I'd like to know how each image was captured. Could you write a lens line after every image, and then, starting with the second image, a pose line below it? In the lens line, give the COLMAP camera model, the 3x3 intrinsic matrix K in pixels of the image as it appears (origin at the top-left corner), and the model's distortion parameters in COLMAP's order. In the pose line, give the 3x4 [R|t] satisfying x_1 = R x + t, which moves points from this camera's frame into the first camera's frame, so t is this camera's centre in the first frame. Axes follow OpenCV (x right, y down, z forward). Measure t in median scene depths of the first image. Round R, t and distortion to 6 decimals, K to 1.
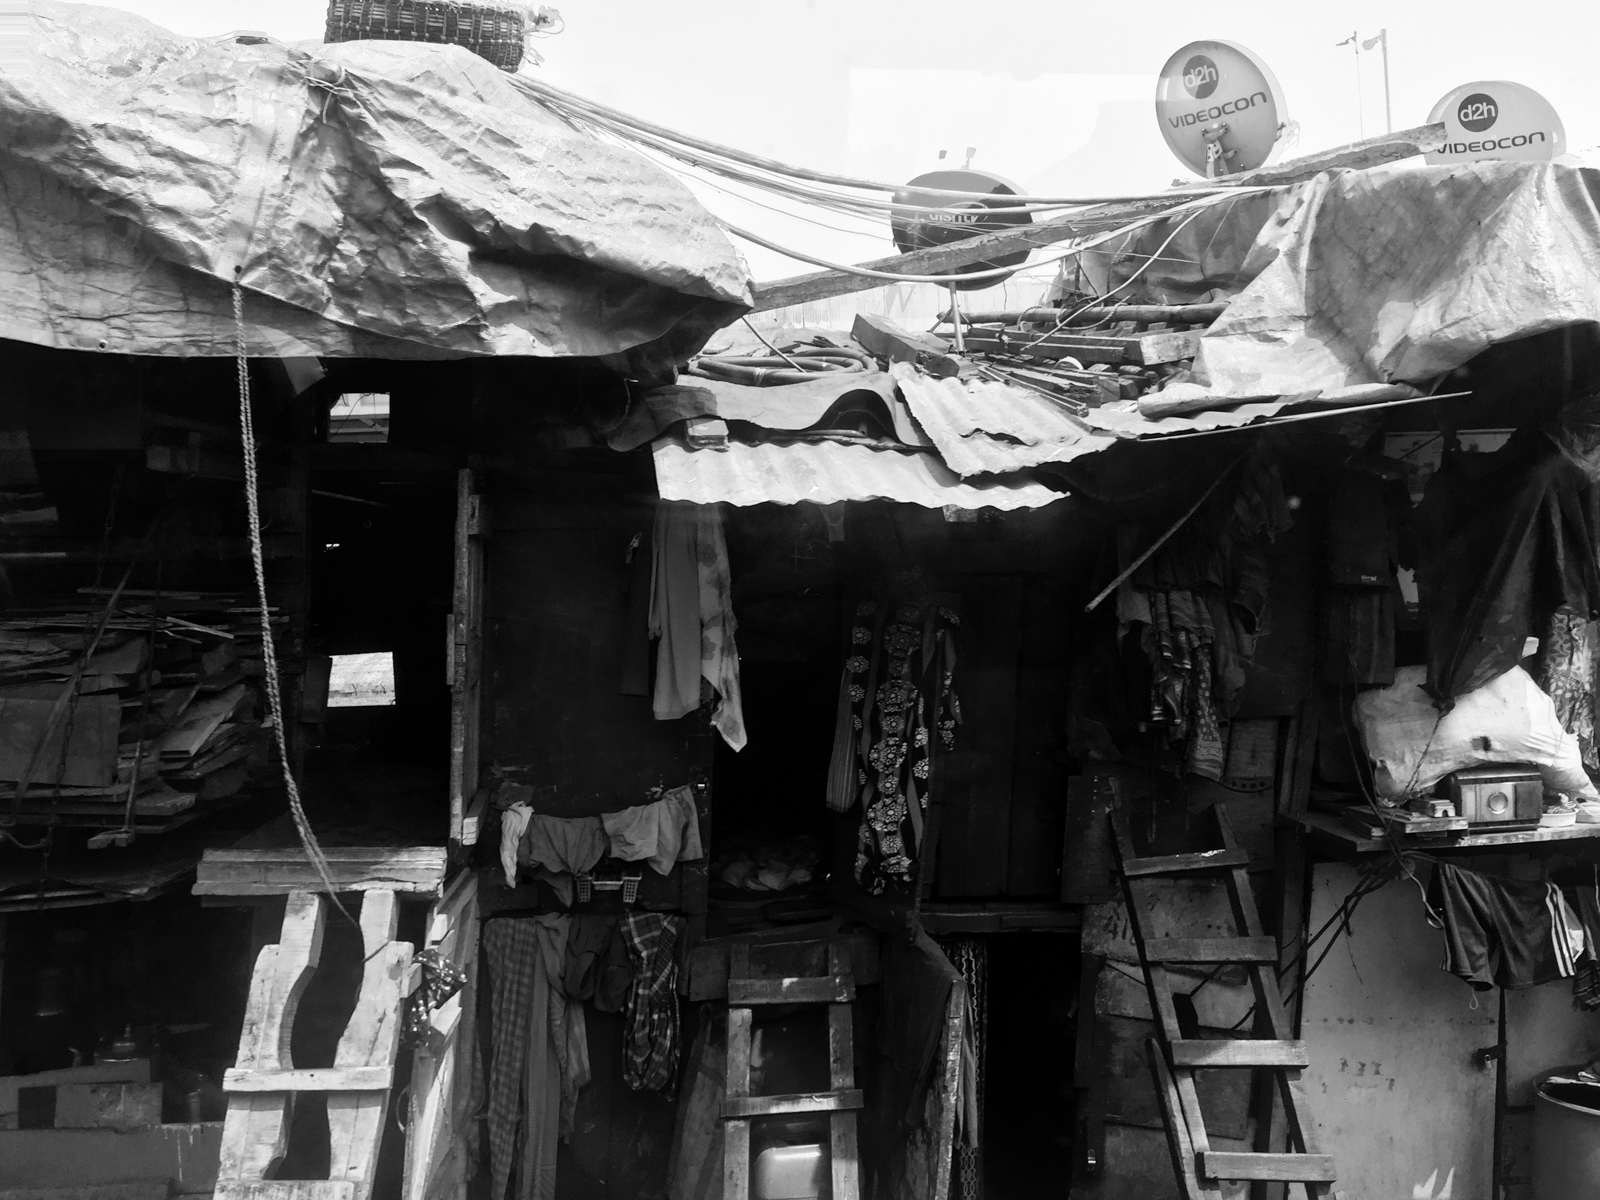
lens RADIAL K [[1362.3, 0, 800.0], [0, 1362.3, 600.0], [0, 0, 1]] dist [0.099037, -0.157404]
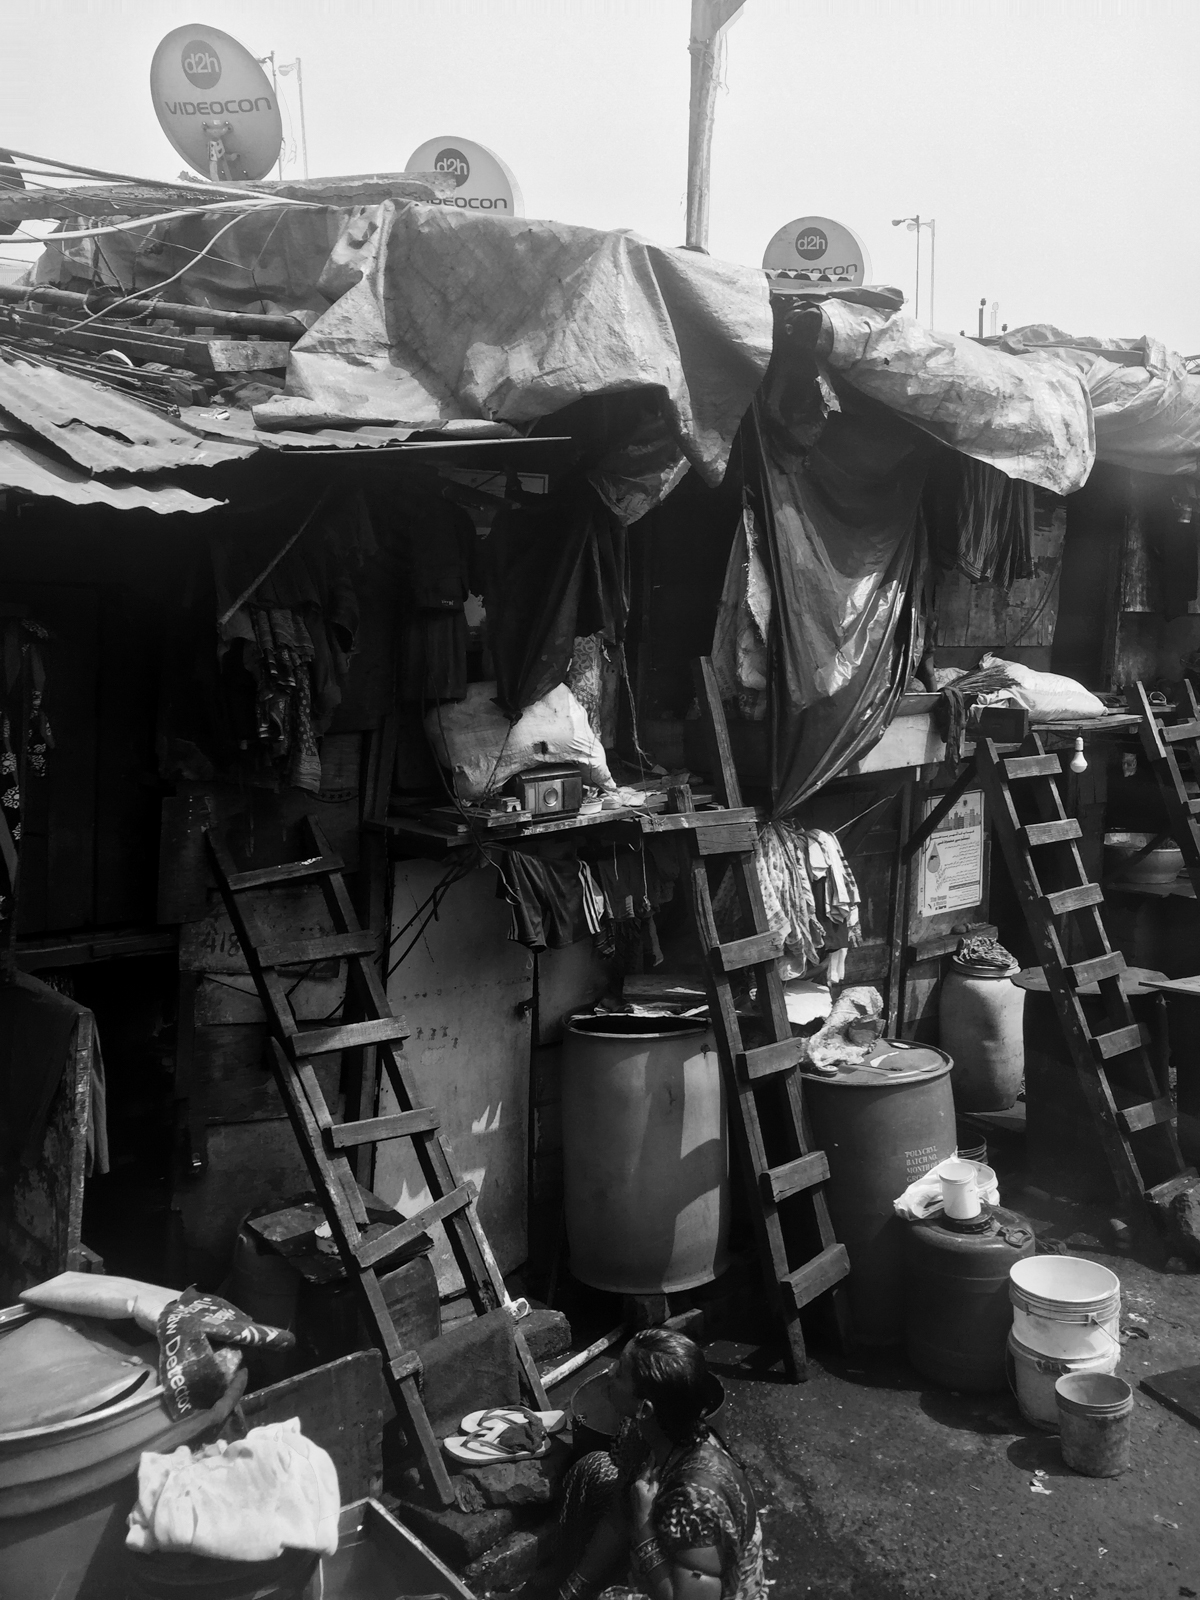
lens RADIAL K [[1348.1, 0, 600.2], [0, 1348.1, 829.2], [0, 0, 1]] dist [0.092499, -0.147063]
pose [[0.808310, -0.067526, 0.584872, -0.132302], [-0.018866, 0.989920, 0.140365, 0.009319], [-0.588455, -0.124493, 0.798888, 0.039182]]
